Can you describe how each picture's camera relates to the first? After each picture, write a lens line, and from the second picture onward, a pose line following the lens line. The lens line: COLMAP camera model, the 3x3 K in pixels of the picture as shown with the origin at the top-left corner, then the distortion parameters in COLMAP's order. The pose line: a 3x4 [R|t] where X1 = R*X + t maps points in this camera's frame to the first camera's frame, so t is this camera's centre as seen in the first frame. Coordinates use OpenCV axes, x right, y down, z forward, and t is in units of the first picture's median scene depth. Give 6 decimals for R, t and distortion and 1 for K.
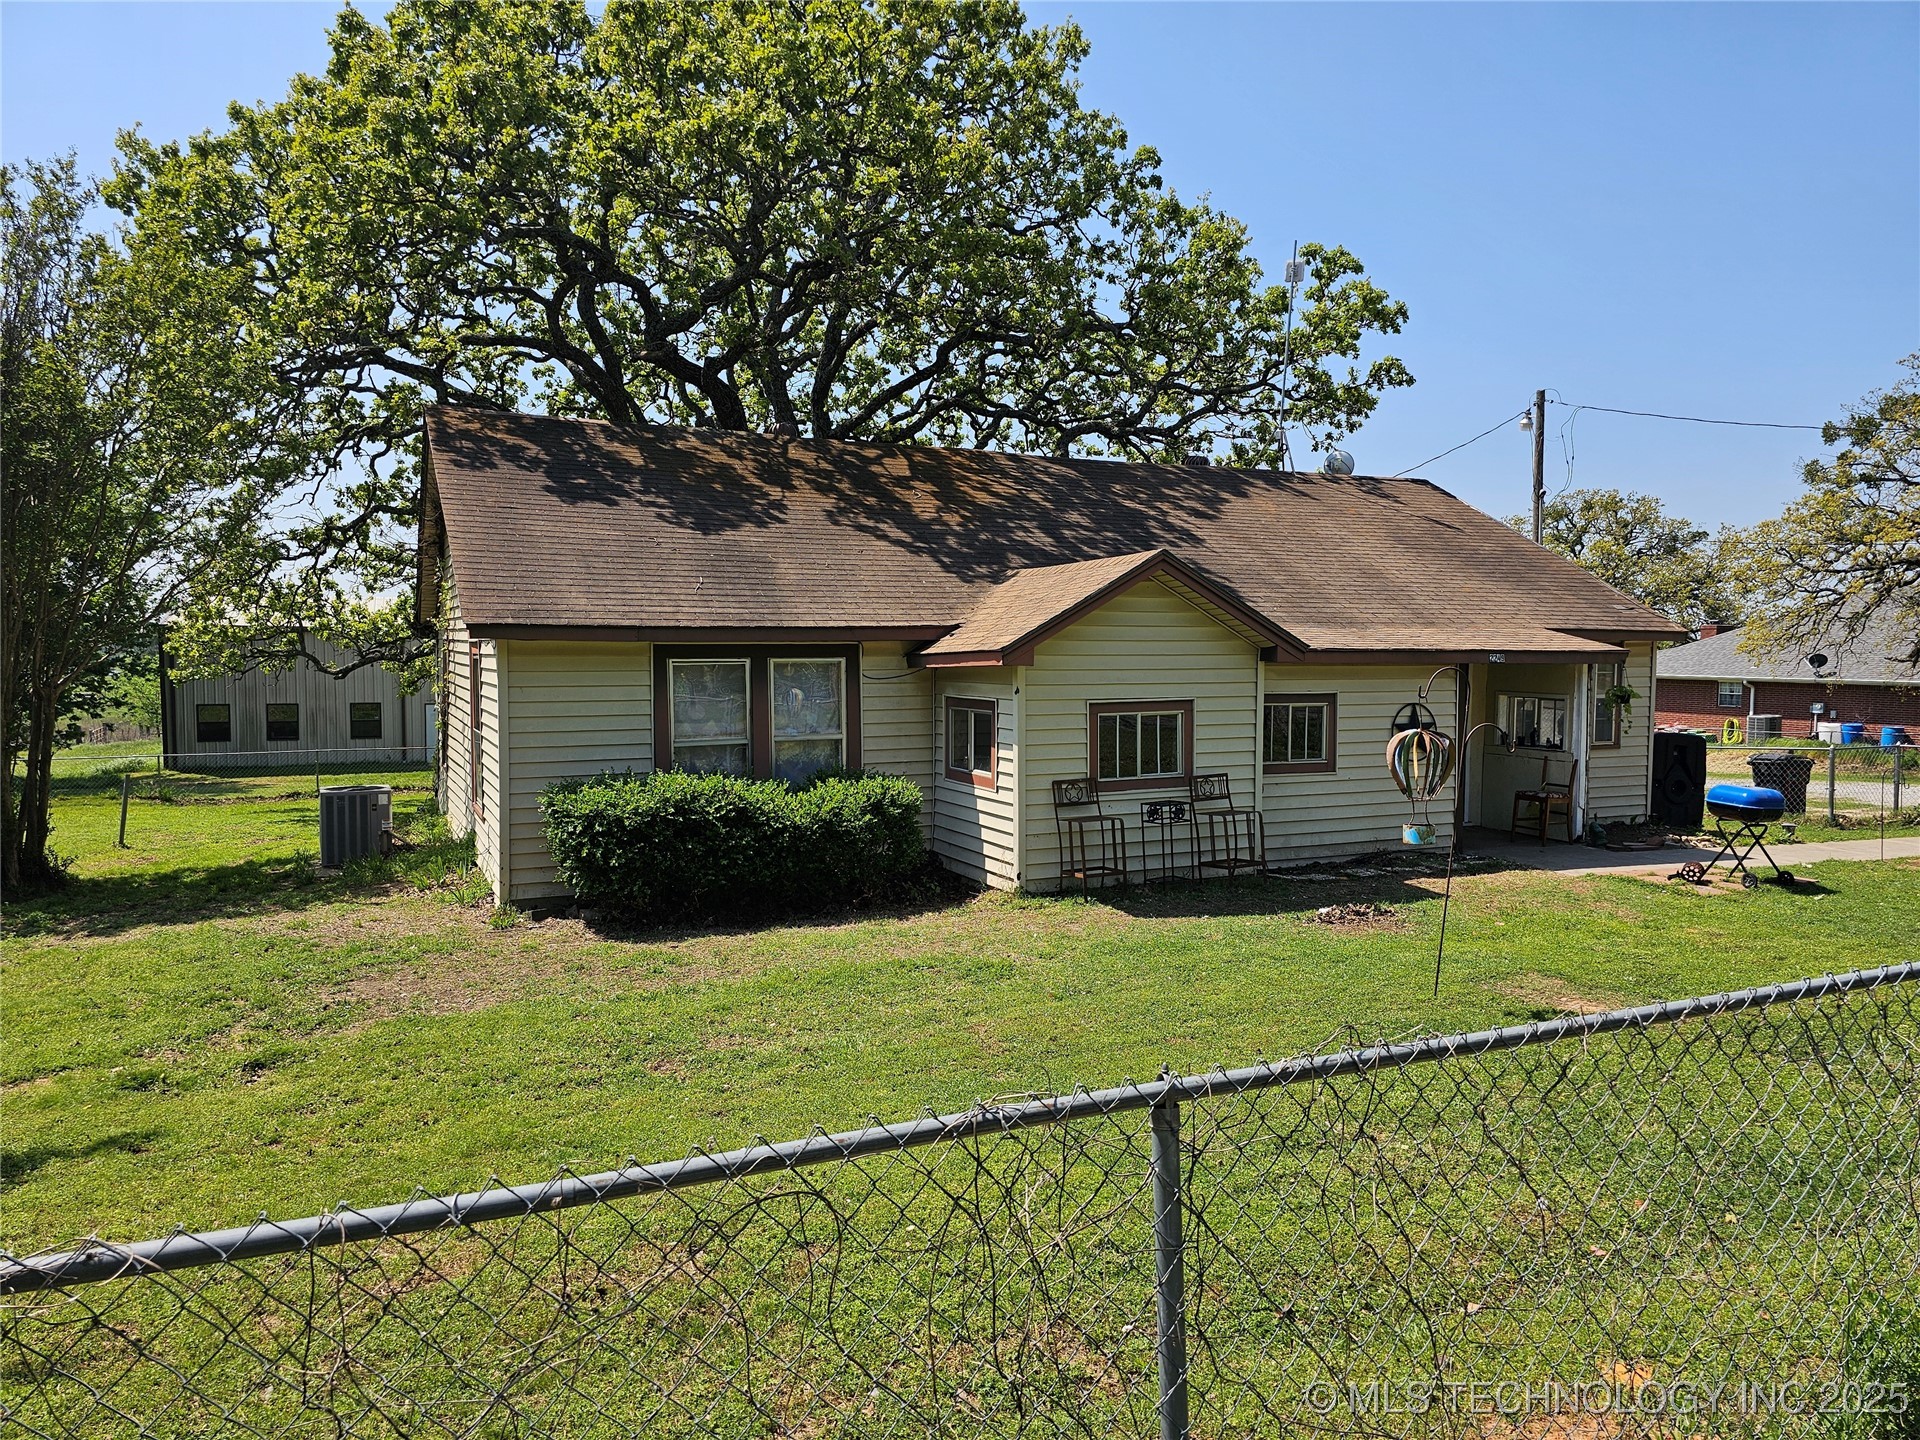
lens RADIAL K [[1281.2, 0, 949.8], [0, 1281.2, 716.9], [0, 0, 1]] dist [0.076889, -0.032312]
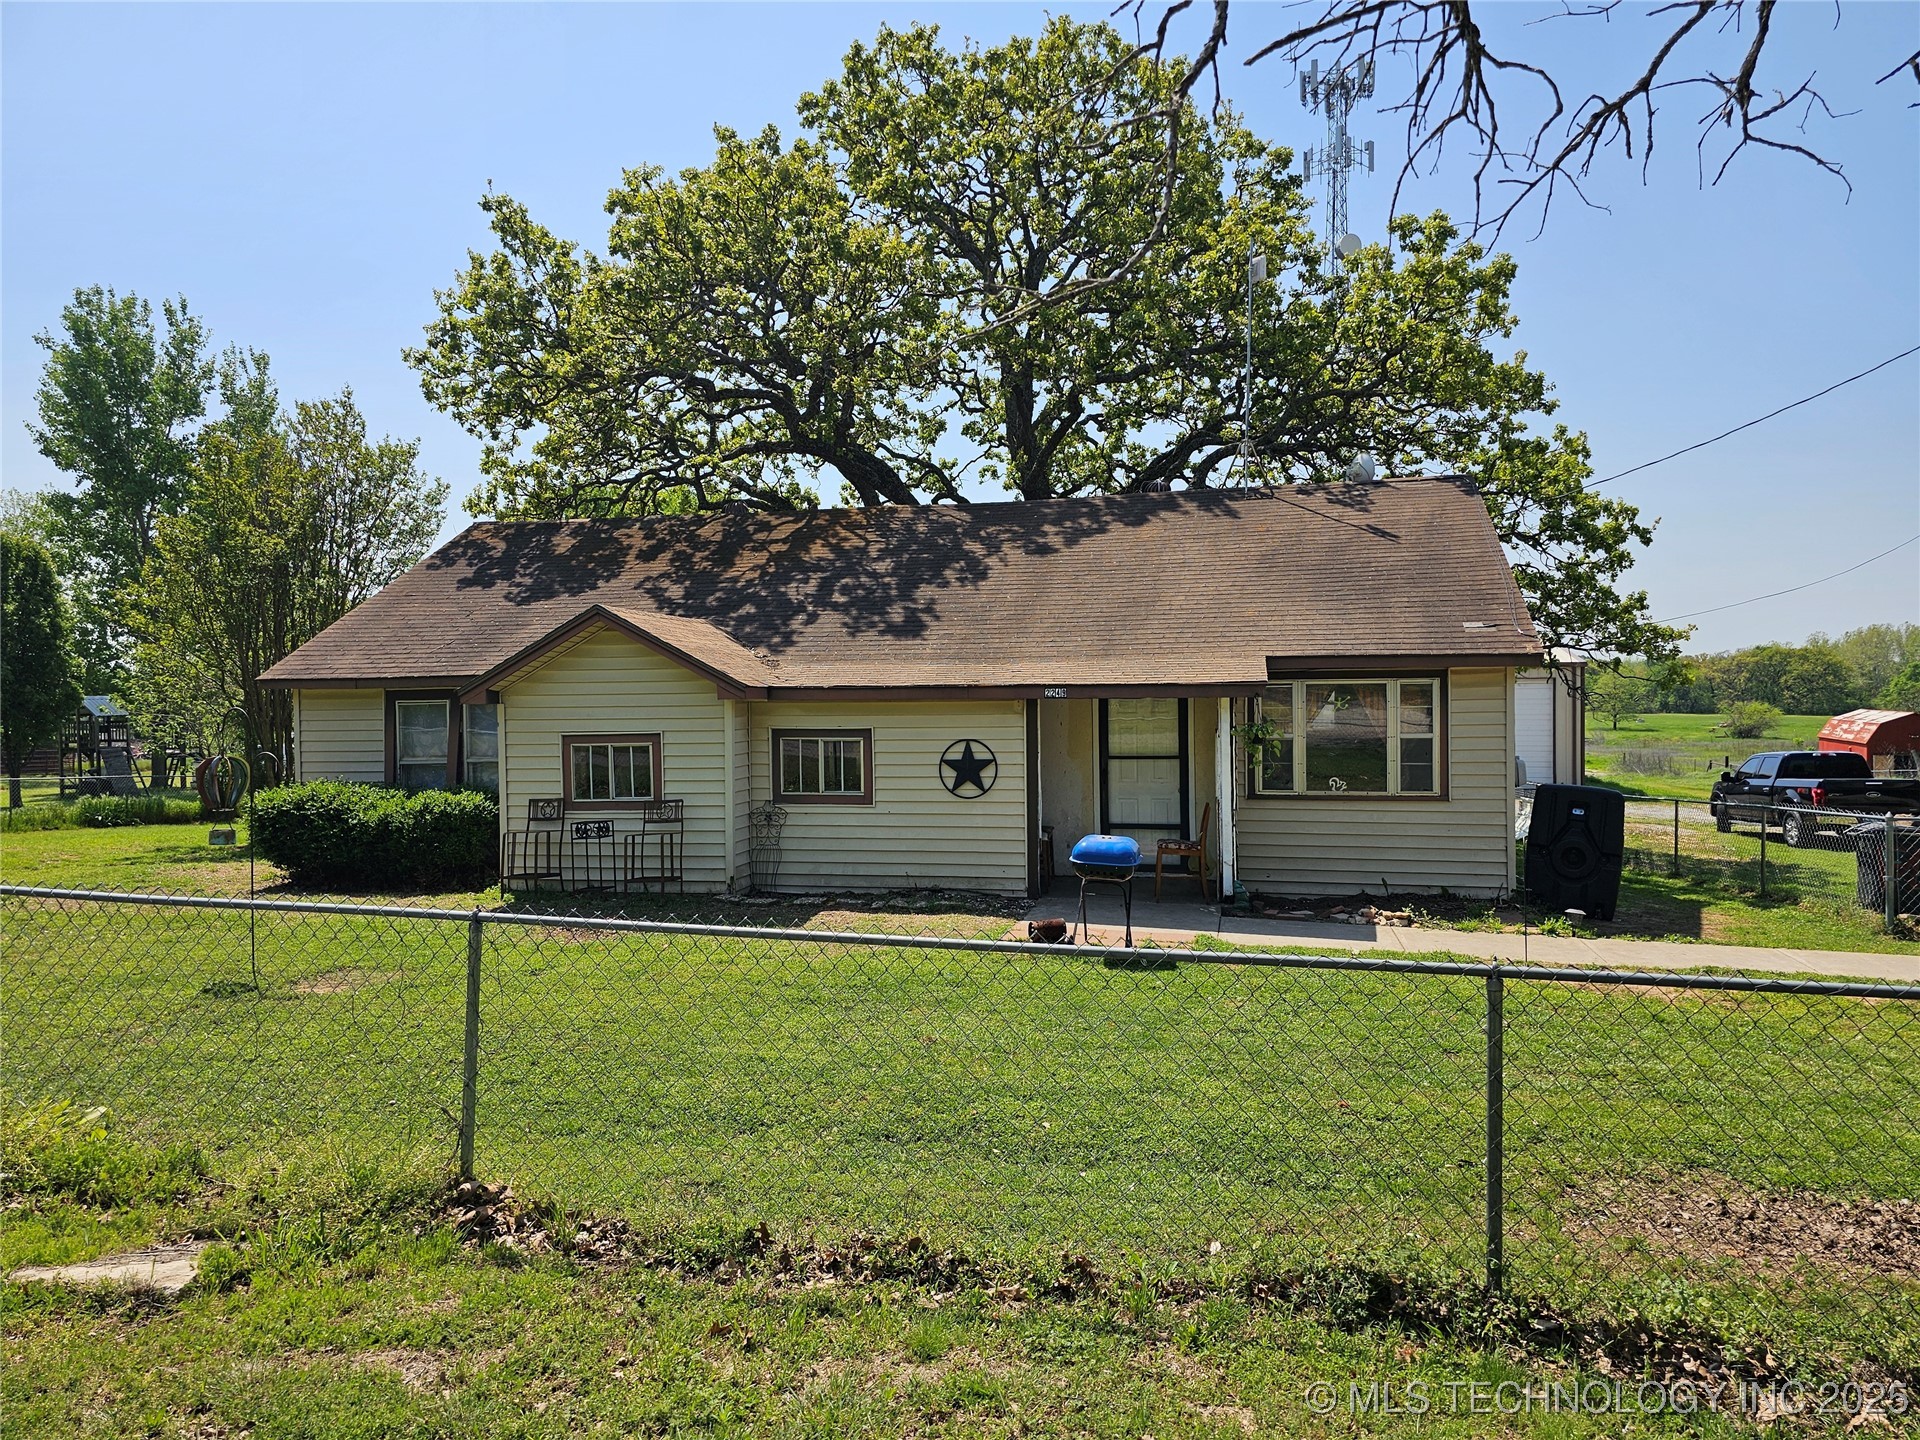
lens RADIAL K [[1281.2, 0, 957.4], [0, 1281.2, 715.4], [0, 0, 1]] dist [0.076889, -0.032312]
pose [[0.786569, 0.000752, -0.617502, 0.819886], [-0.014872, 0.999732, -0.017726, -0.009666], [0.617323, 0.023127, 0.786370, 0.201150]]
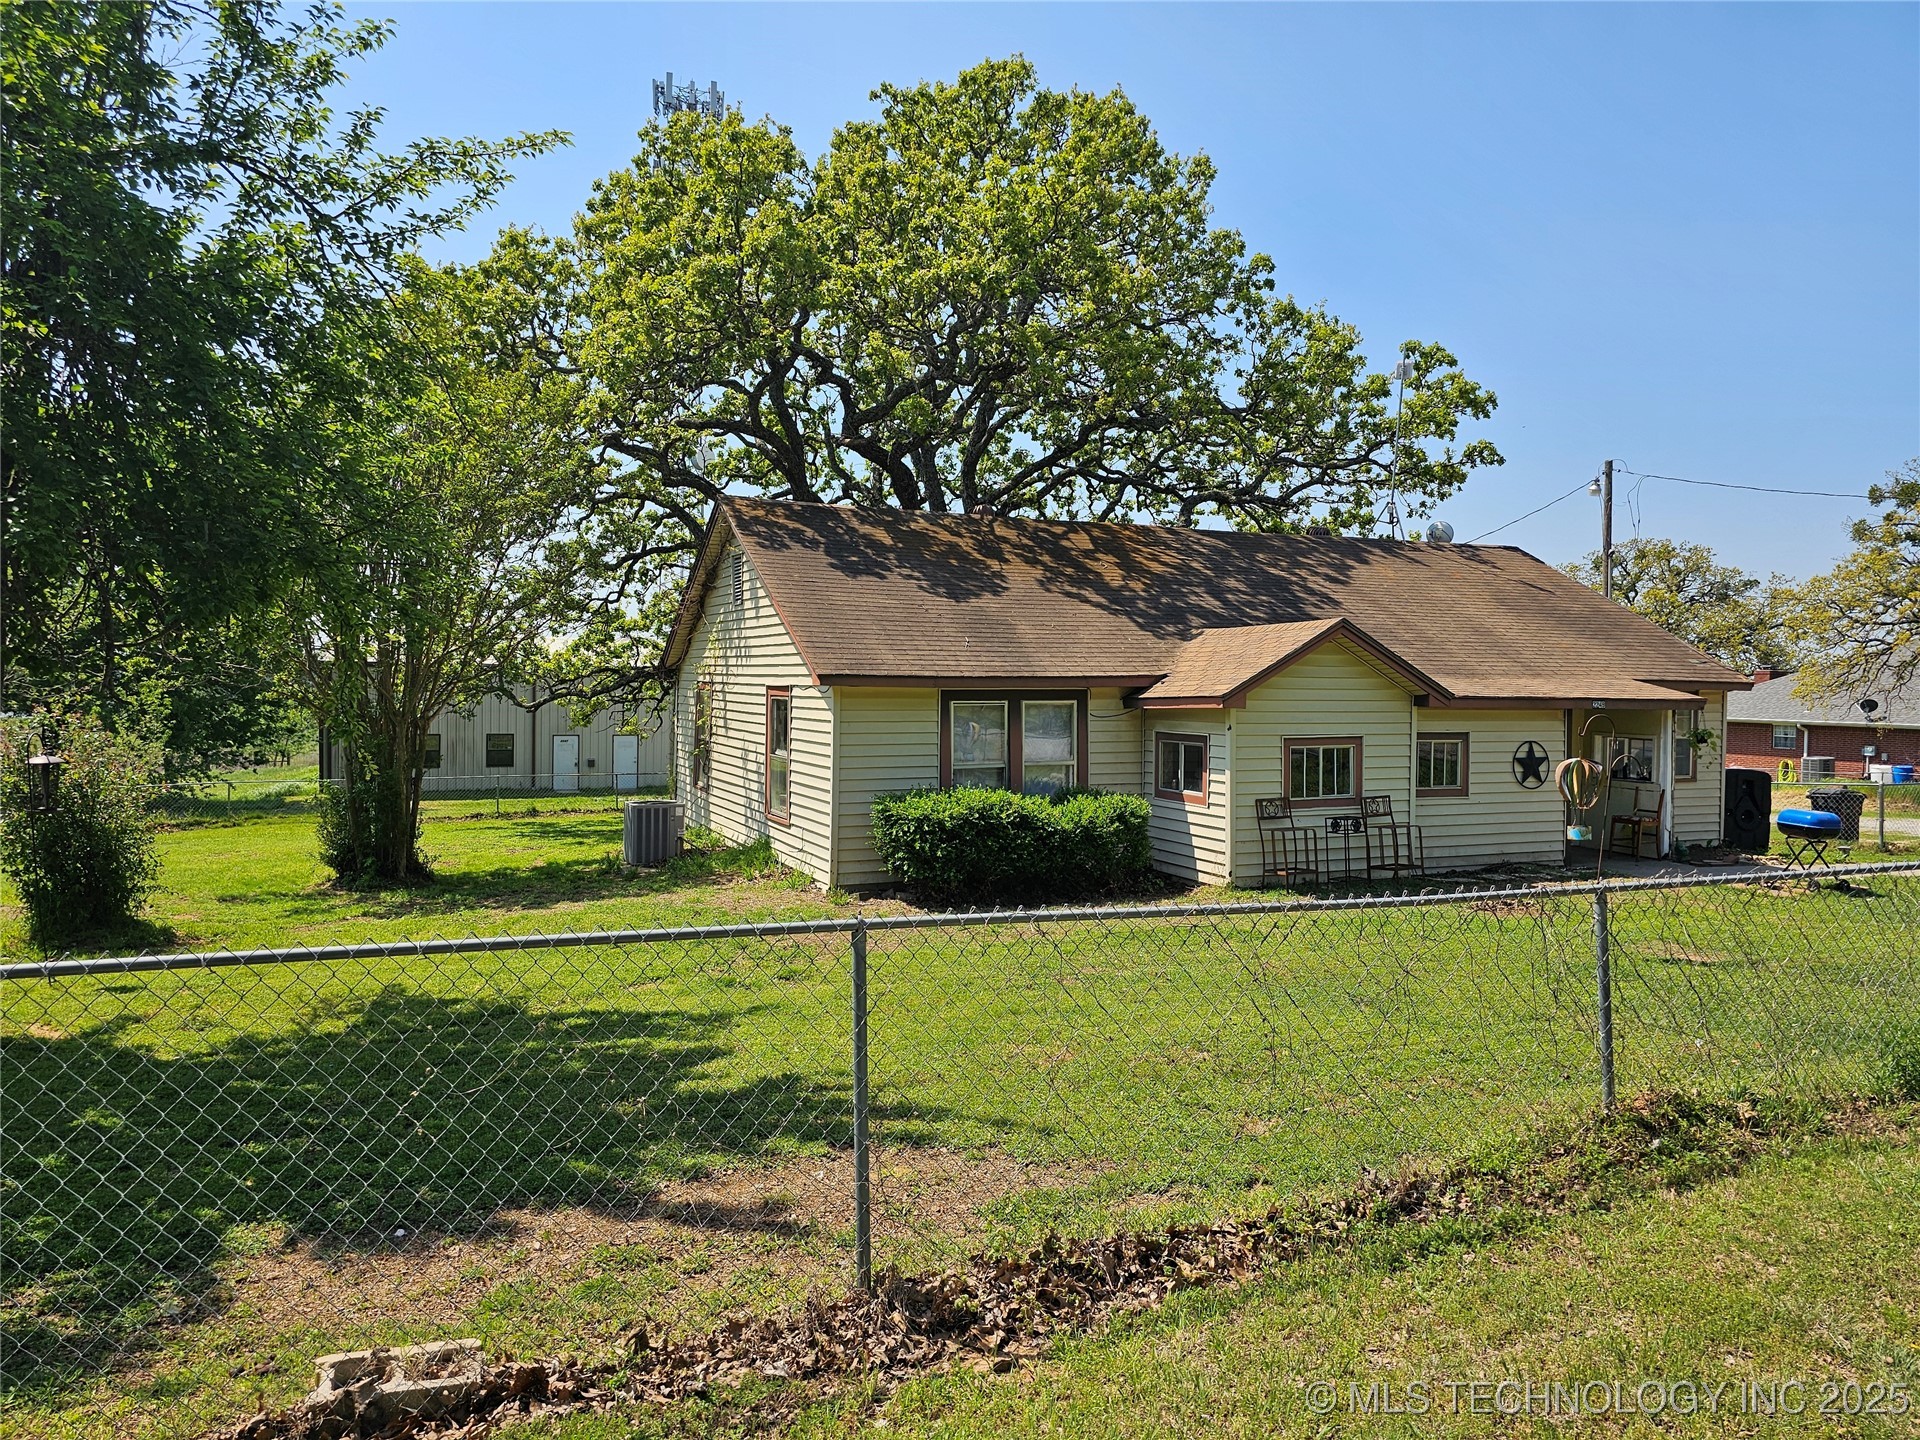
lens RADIAL K [[1281.2, 0, 955.9], [0, 1281.2, 710.1], [0, 0, 1]] dist [0.076889, -0.032312]
pose [[0.999702, 0.007782, -0.023131, -0.134925], [-0.008533, 0.999434, -0.032538, 0.004123], [0.022865, 0.032725, 0.999203, -0.207668]]
